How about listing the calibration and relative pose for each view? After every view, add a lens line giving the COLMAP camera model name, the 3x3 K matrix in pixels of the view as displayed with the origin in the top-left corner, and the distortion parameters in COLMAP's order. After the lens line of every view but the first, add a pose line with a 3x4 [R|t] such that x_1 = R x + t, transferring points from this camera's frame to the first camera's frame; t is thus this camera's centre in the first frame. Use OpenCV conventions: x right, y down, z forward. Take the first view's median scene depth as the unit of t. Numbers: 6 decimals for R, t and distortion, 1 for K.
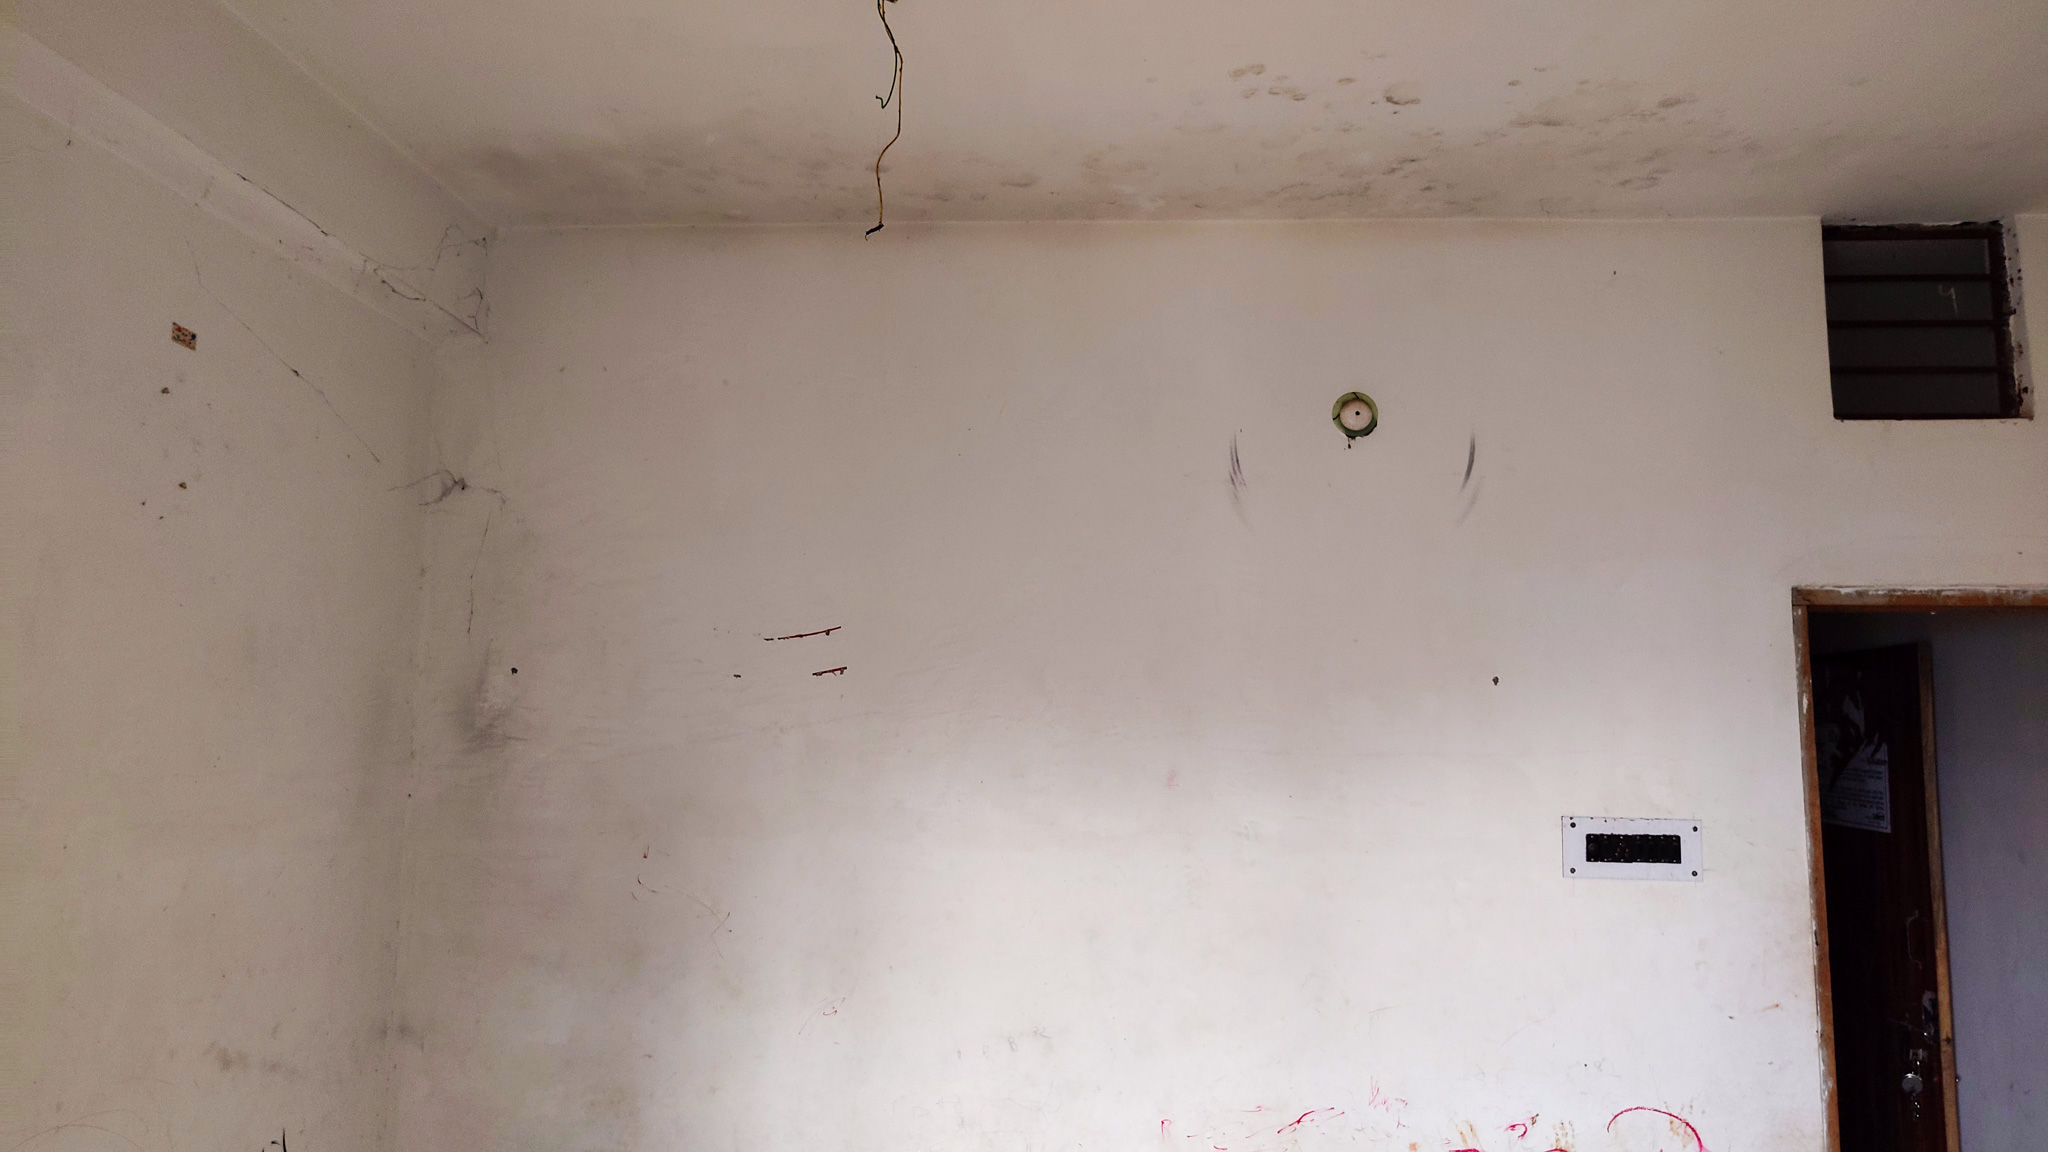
lens RADIAL K [[1397.7, 0, 1024.0], [0, 1397.7, 576.0], [0, 0, 1]] dist [0.004157, -0.029044]
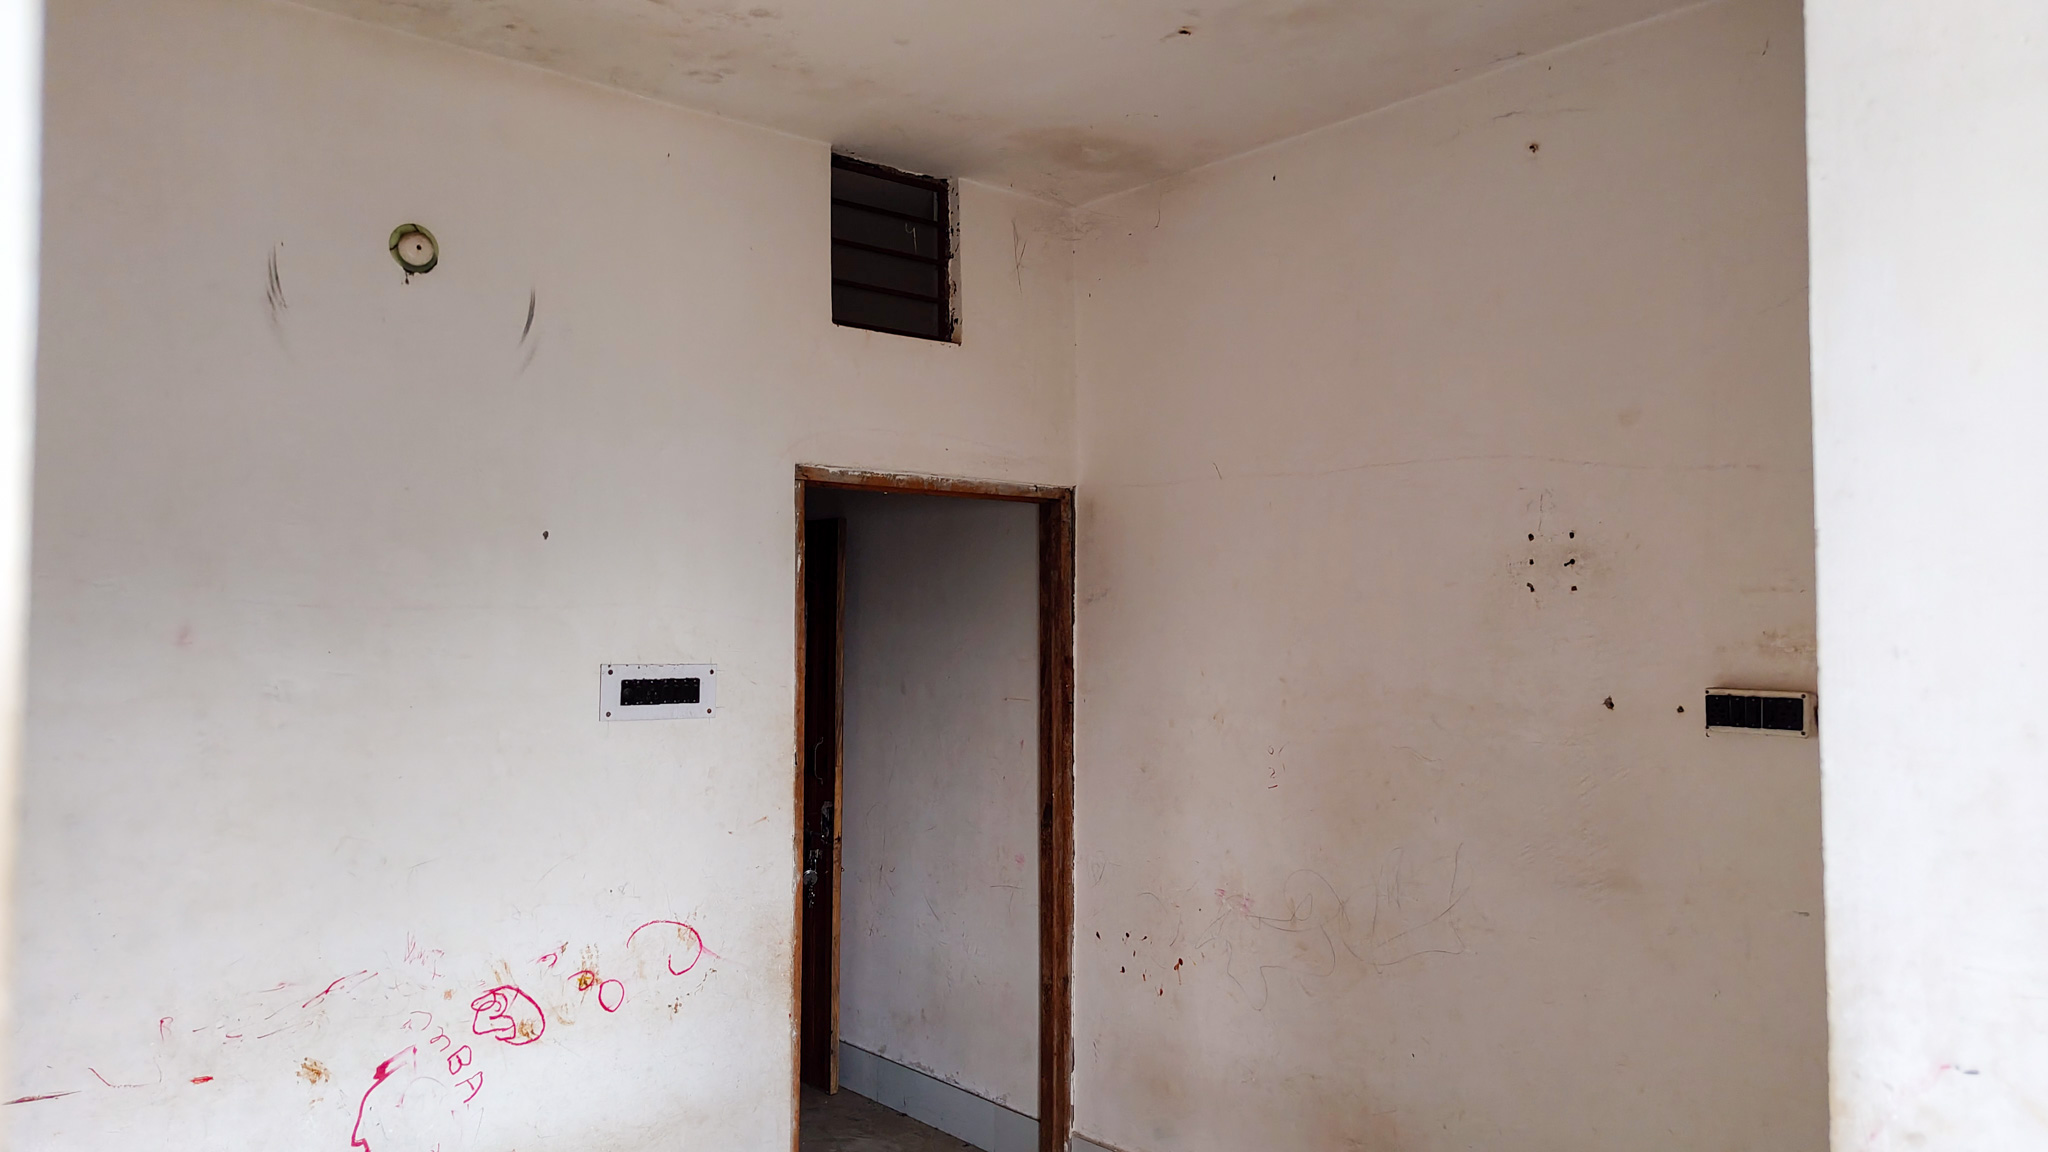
lens RADIAL K [[1397.7, 0, 1024.0], [0, 1397.7, 576.0], [0, 0, 1]] dist [0.004157, -0.029044]
pose [[0.722505, 0.012750, 0.691248, -0.117083], [-0.079777, 0.994689, 0.065038, 0.010141], [-0.686747, -0.102136, 0.719685, 0.020774]]
